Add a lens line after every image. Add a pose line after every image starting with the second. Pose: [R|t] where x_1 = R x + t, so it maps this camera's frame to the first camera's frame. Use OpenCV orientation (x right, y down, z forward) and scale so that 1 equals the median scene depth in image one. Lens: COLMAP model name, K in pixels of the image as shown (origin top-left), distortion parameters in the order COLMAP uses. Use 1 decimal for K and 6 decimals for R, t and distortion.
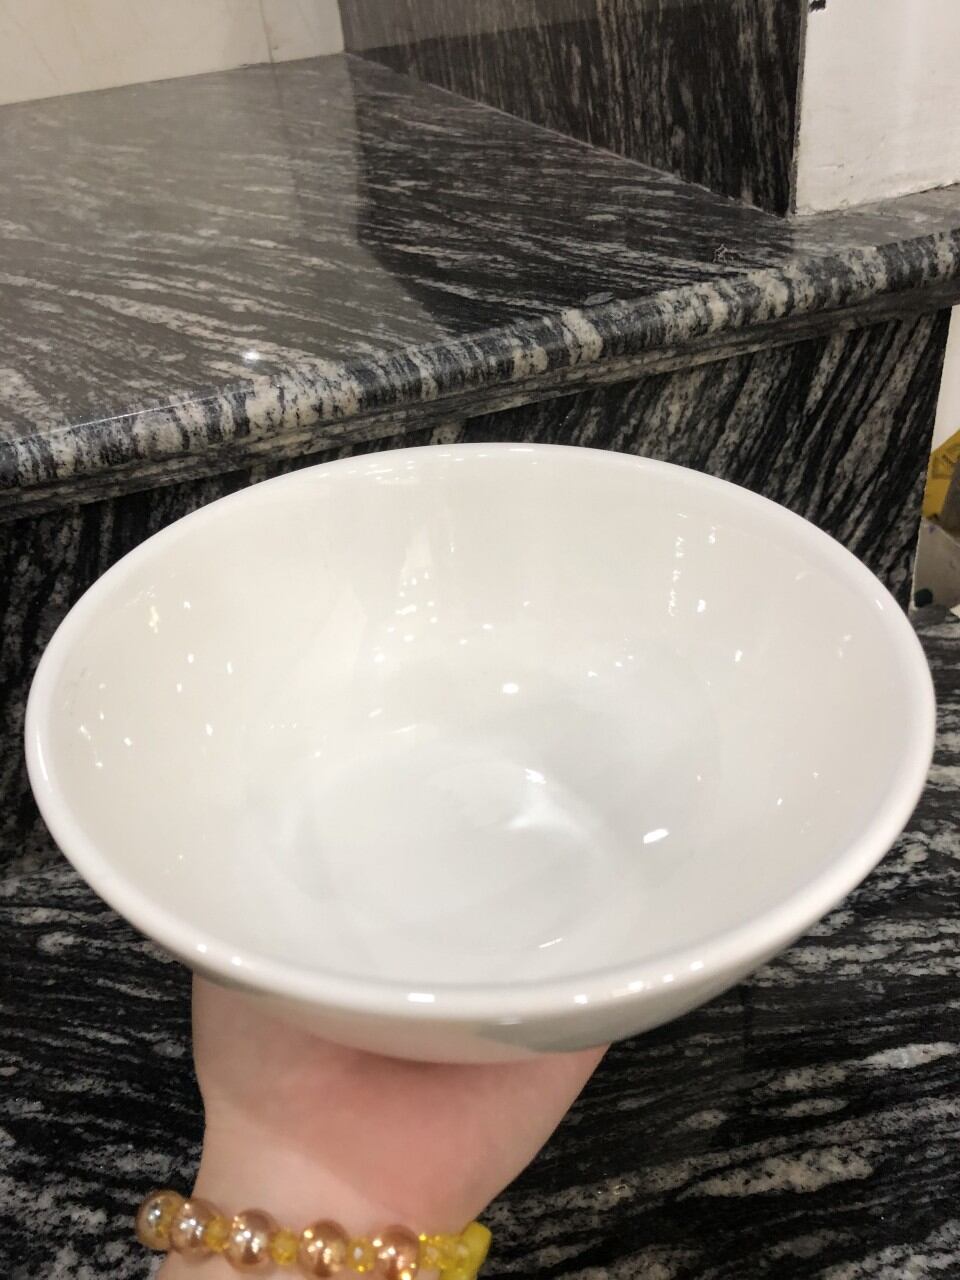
lens RADIAL K [[1037.5, 0, 481.2], [0, 1037.5, 649.3], [0, 0, 1]] dist [0.006272, -0.001430]
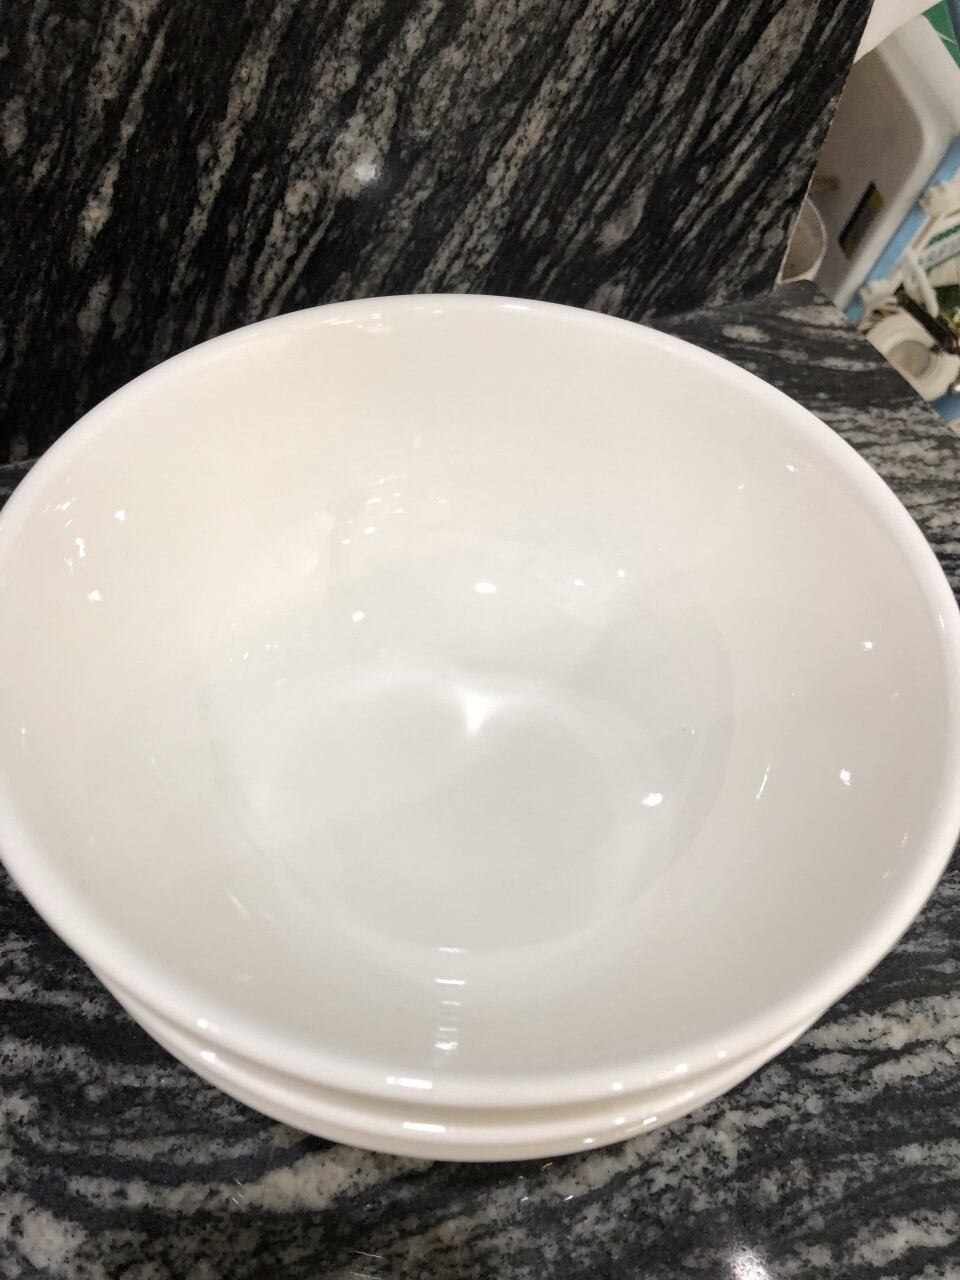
lens RADIAL K [[1065.5, 0, 480.4], [0, 1065.5, 622.7], [0, 0, 1]] dist [-0.007387, 0.005470]
pose [[0.975481, 0.022372, 0.218943, 0.018153], [-0.088981, 0.949977, 0.299376, -0.021832], [-0.201293, -0.311518, 0.928675, 0.277084]]
